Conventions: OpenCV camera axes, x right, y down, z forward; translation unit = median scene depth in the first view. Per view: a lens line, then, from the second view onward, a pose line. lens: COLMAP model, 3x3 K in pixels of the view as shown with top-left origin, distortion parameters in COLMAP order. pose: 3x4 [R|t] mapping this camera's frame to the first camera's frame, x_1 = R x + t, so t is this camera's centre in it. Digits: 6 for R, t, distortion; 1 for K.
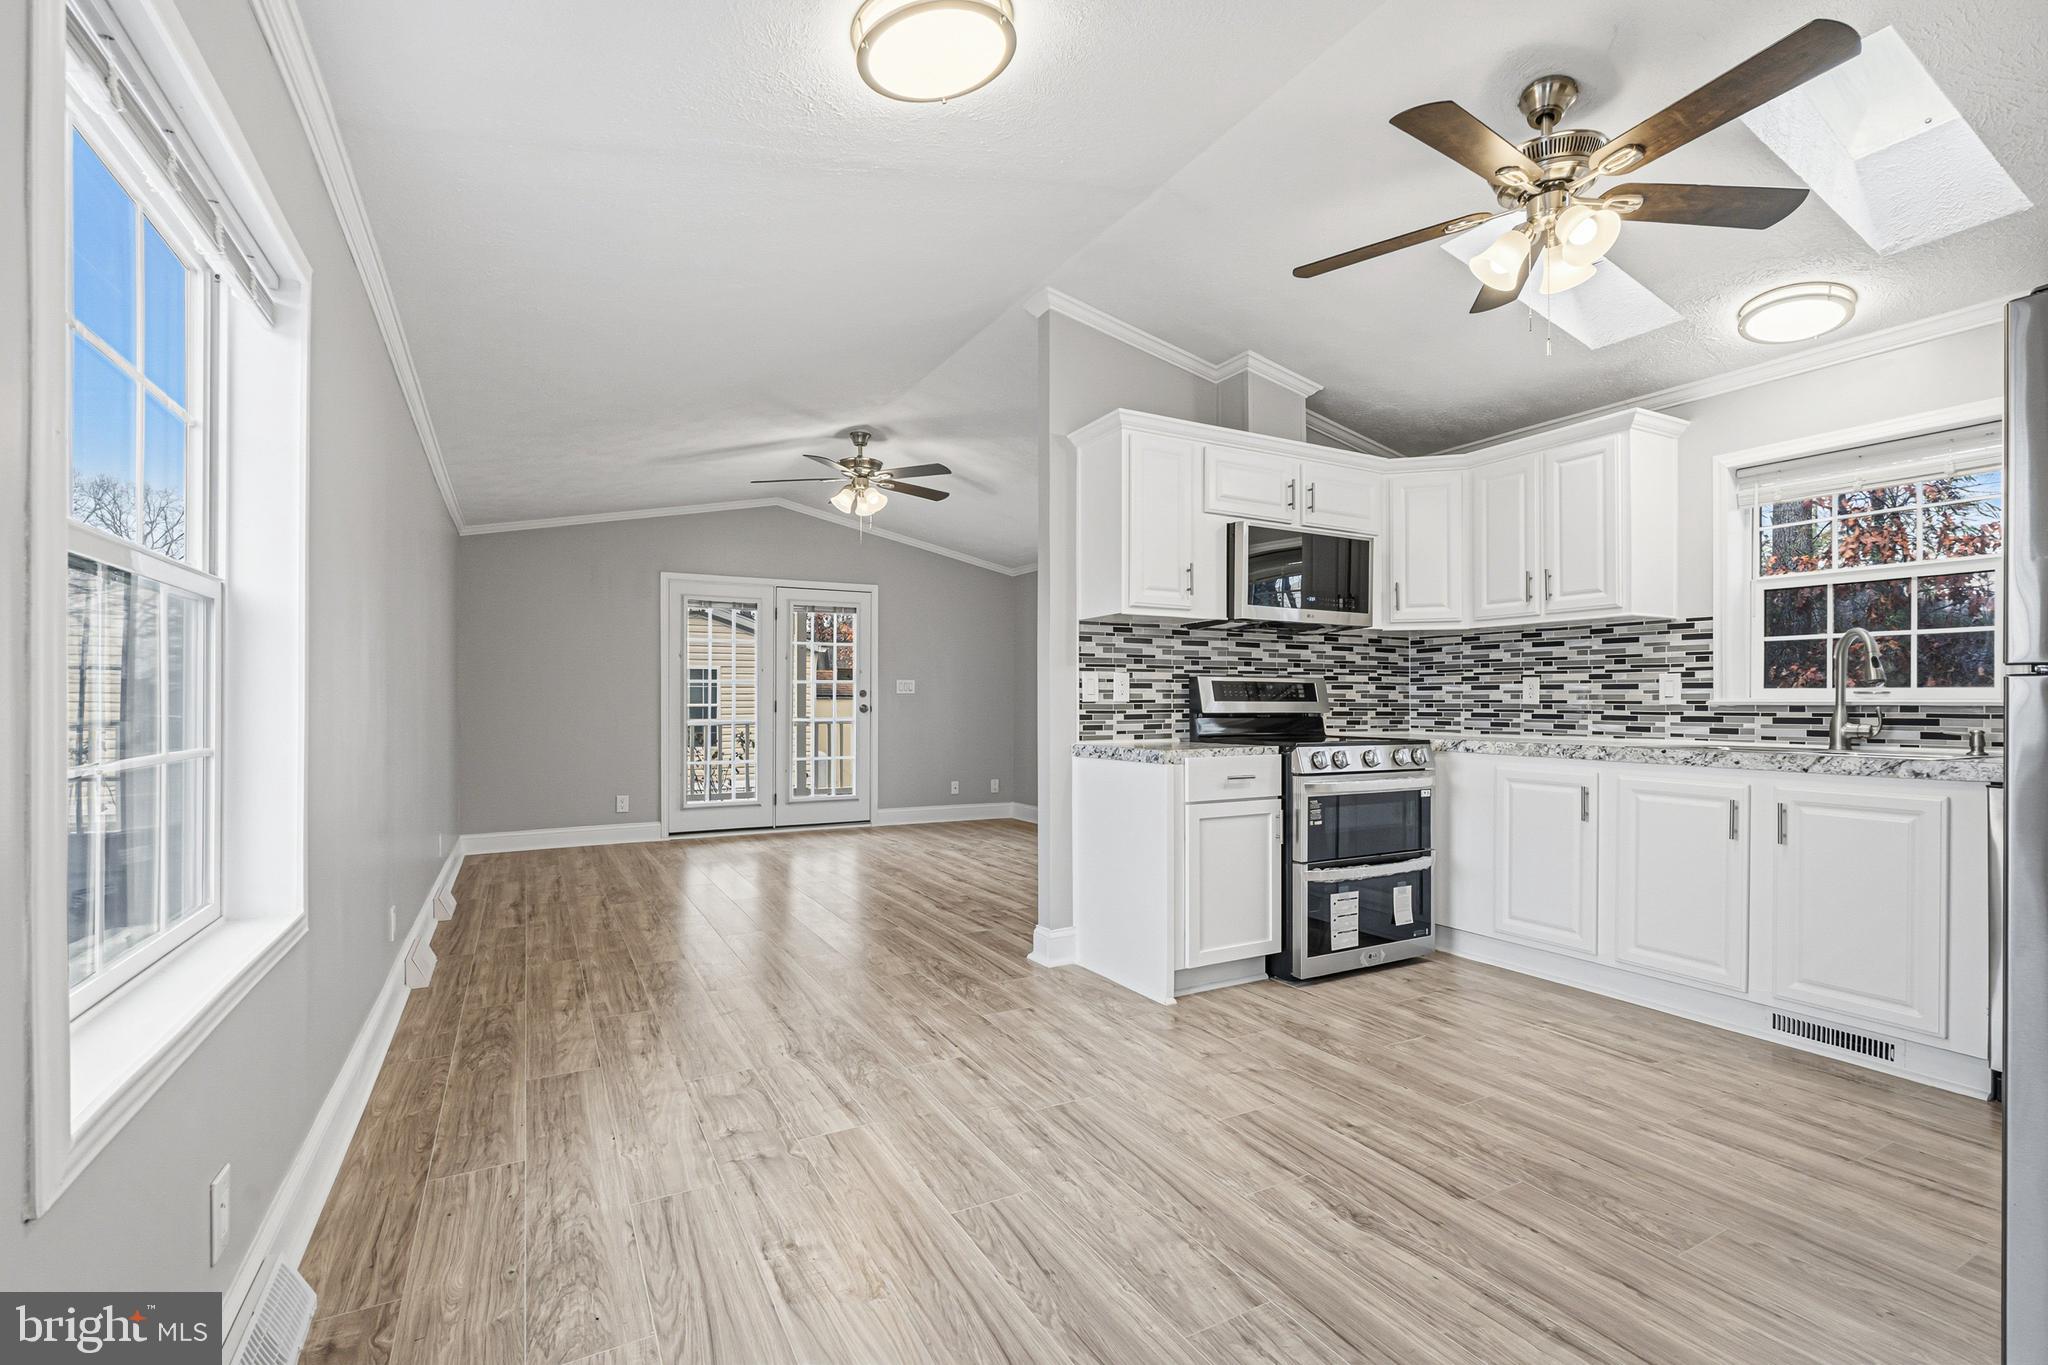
lens RADIAL K [[919.3, 0, 1025.7], [0, 919.3, 702.4], [0, 0, 1]] dist [-0.000143, 0.000062]
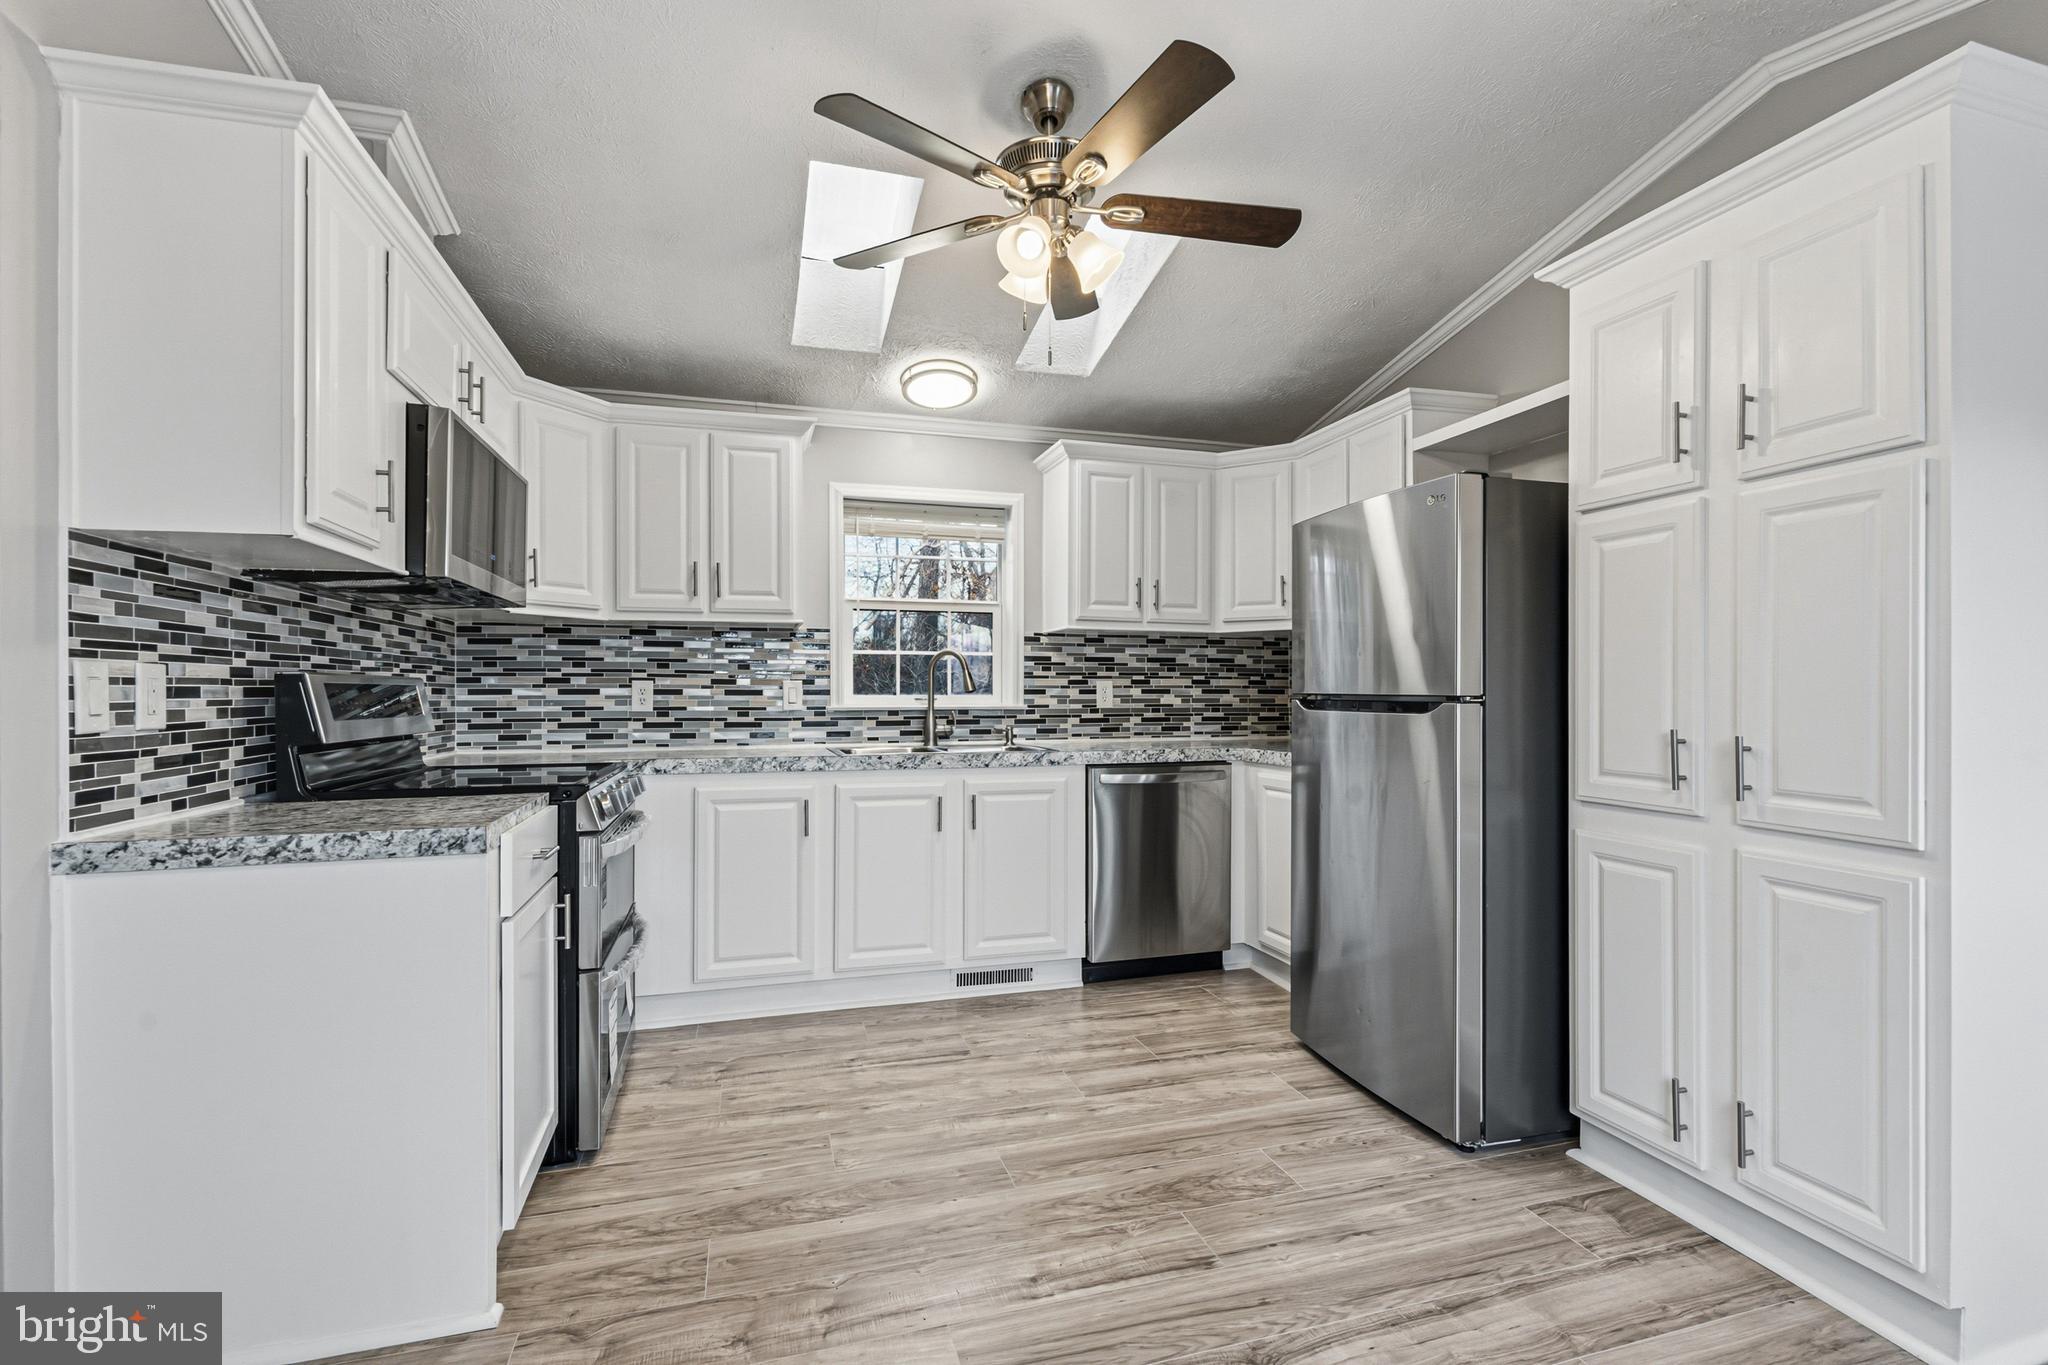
lens RADIAL K [[909.7, 0, 1022.8], [0, 909.7, 685.1], [0, 0, 1]] dist [-0.001850, 0.000100]
pose [[0.208000, 0.005627, 0.978113, -0.321876], [0.002135, 0.999978, -0.006207, -0.025265], [-0.978126, 0.003379, 0.207984, 0.695685]]
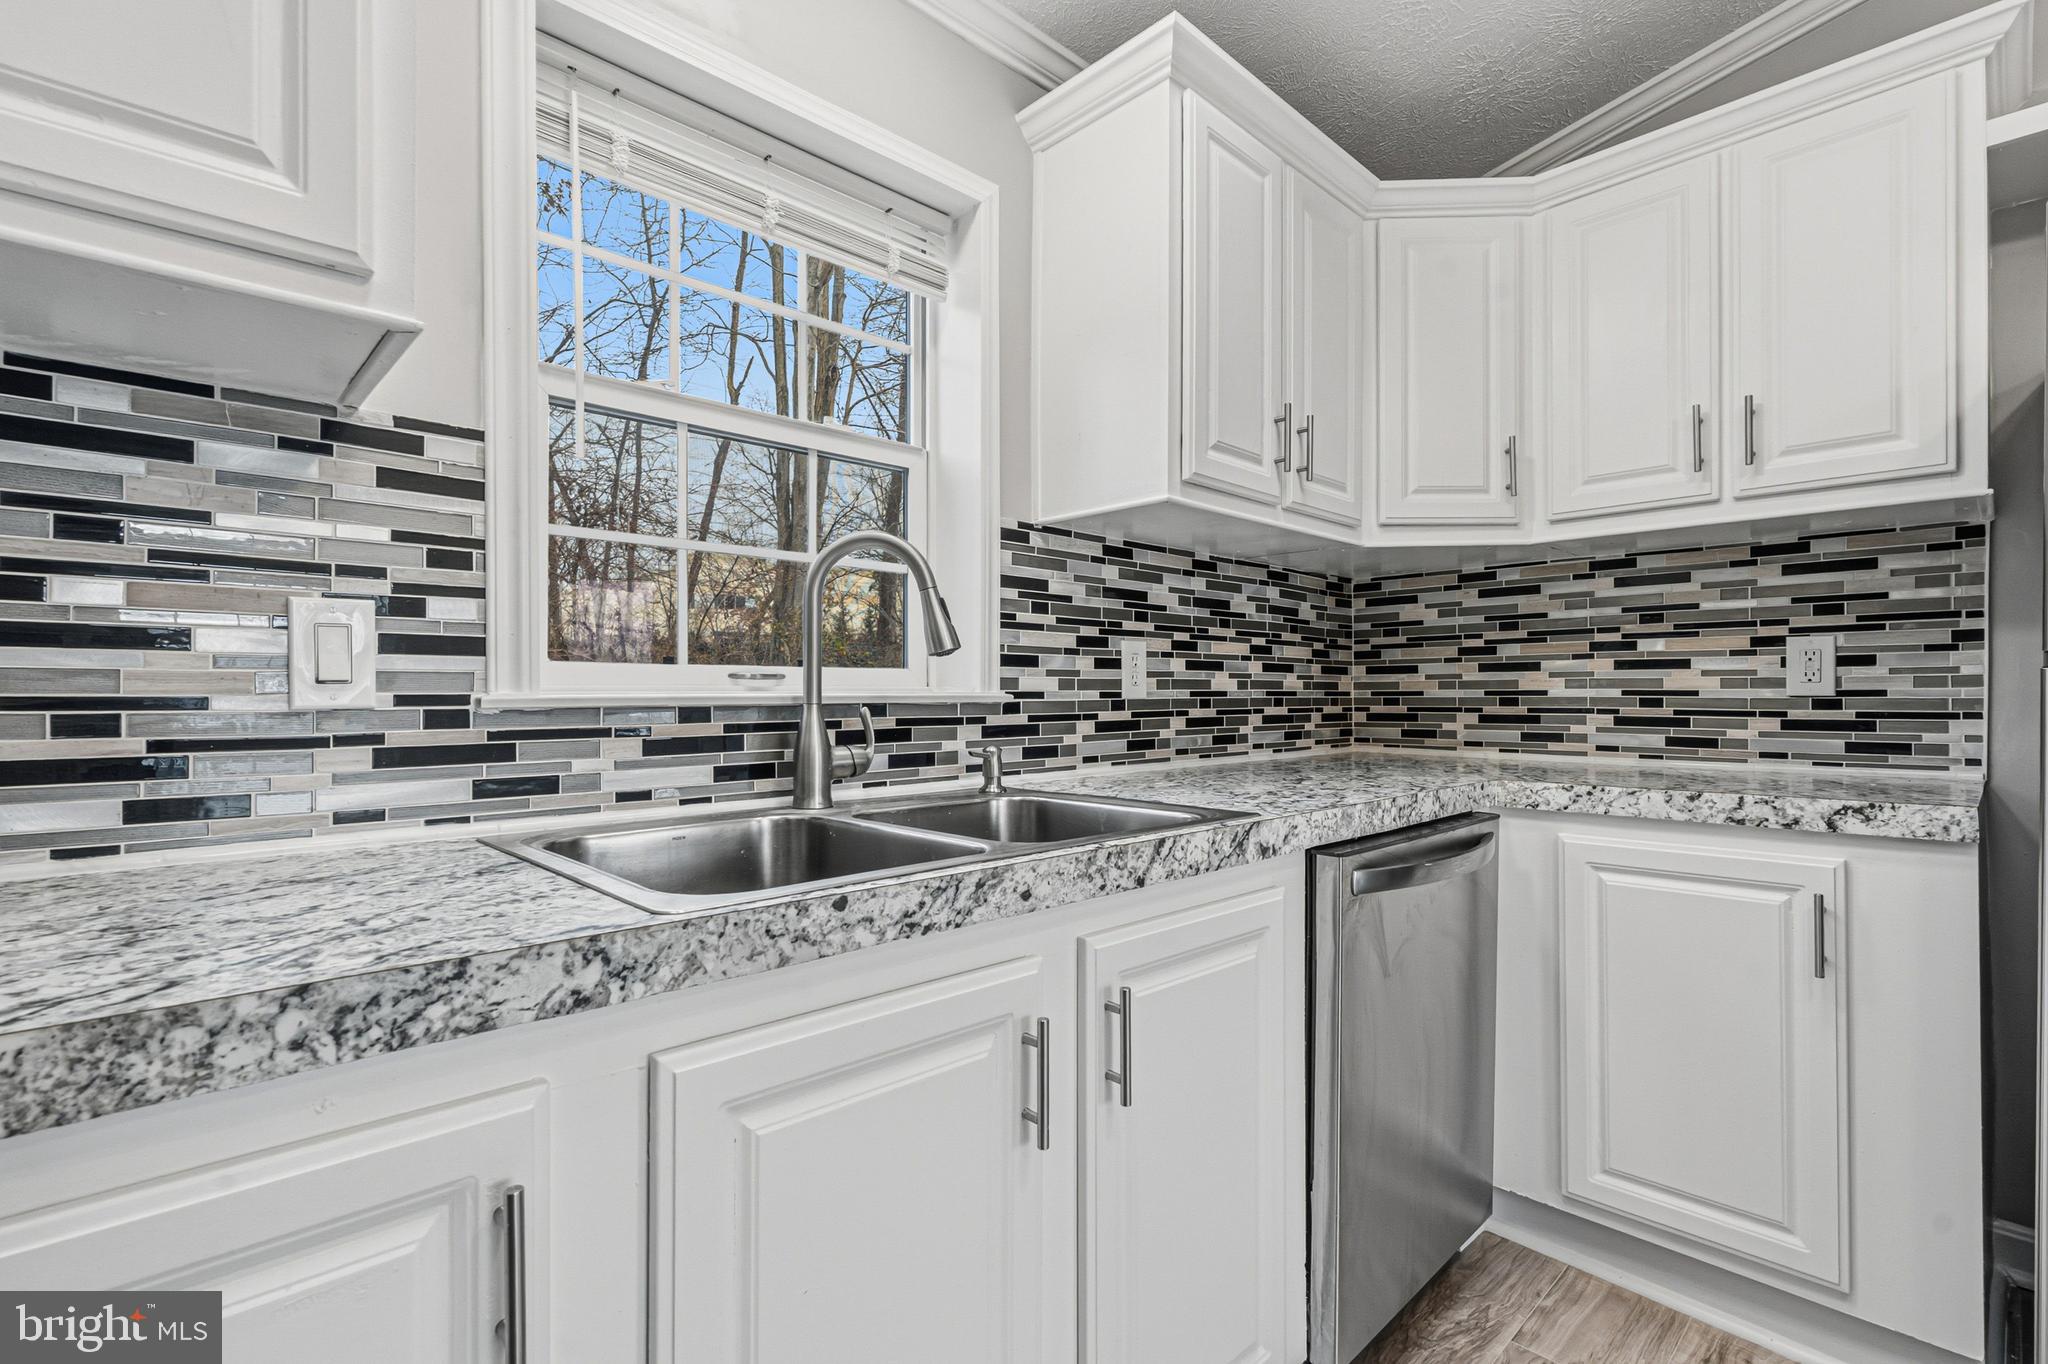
lens RADIAL K [[931.5, 0, 1021.6], [0, 931.5, 689.1], [0, 0, 1]] dist [-0.001750, 0.000060]
pose [[-0.250123, -0.000601, 0.968214, 0.488302], [0.000494, 1.000000, 0.000748, -0.005062], [-0.968214, 0.000666, -0.250122, 1.132004]]
